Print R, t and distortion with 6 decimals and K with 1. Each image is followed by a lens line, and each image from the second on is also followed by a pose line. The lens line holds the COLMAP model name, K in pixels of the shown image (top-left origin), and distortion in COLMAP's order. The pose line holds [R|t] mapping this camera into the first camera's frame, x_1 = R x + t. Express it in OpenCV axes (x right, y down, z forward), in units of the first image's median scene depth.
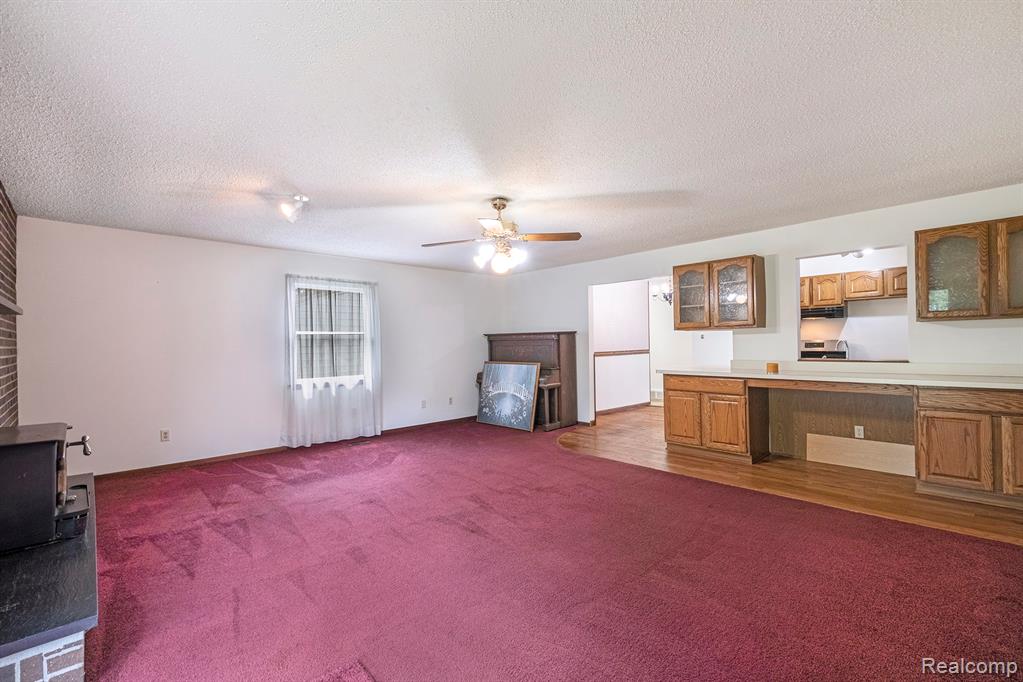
lens RADIAL K [[459.4, 0, 509.7], [0, 459.4, 333.0], [0, 0, 1]] dist [0.000002, -0.000620]
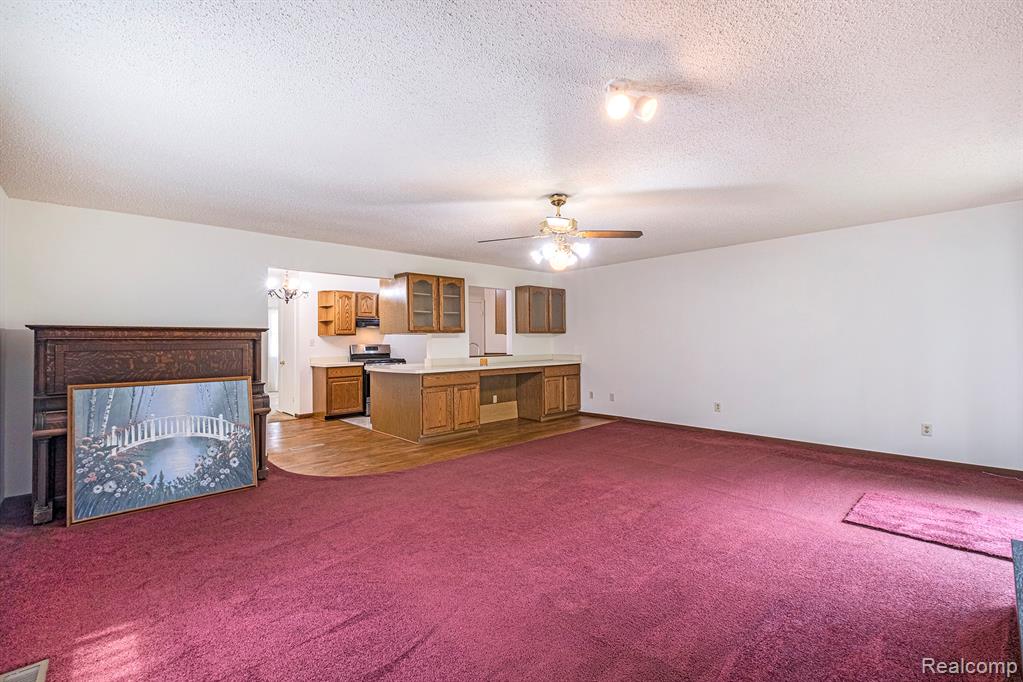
lens RADIAL K [[443.5, 0, 536.7], [0, 443.5, 339.0], [0, 0, 1]] dist [0.000785, 0.000007]
pose [[-0.040371, 0.022862, 0.998923, -0.613233], [-0.008336, 0.999696, -0.023217, 0.027137], [-0.999150, -0.009264, -0.040168, 0.681256]]
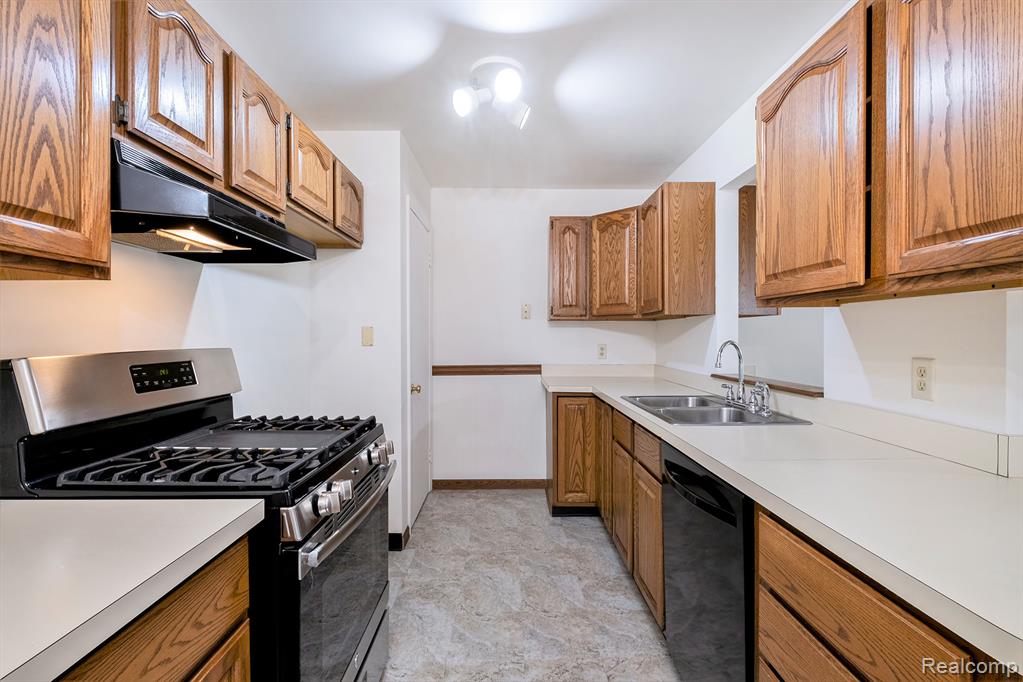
lens RADIAL K [[459.1, 0, 515.5], [0, 459.1, 334.7], [0, 0, 1]] dist [-0.001641, -0.000402]
pose [[-0.740449, 0.019598, 0.671827, 0.479245], [0.001109, 0.999609, -0.027937, 0.015085], [-0.672112, -0.019941, -0.740181, 1.178140]]
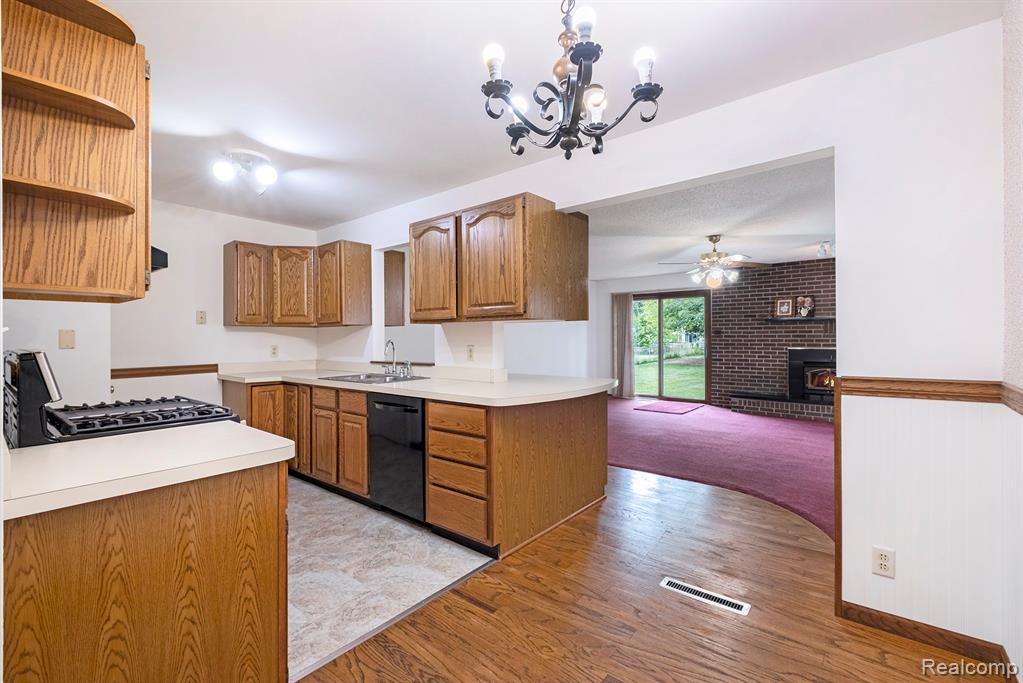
lens RADIAL K [[438.0, 0, 515.0], [0, 438.0, 337.7], [0, 0, 1]] dist [-0.000323, -0.008840]
pose [[-0.991692, 0.024051, -0.126367, 0.496932], [0.026589, 0.999476, -0.018443, 0.022637], [0.125857, -0.021650, -0.991812, 1.449620]]
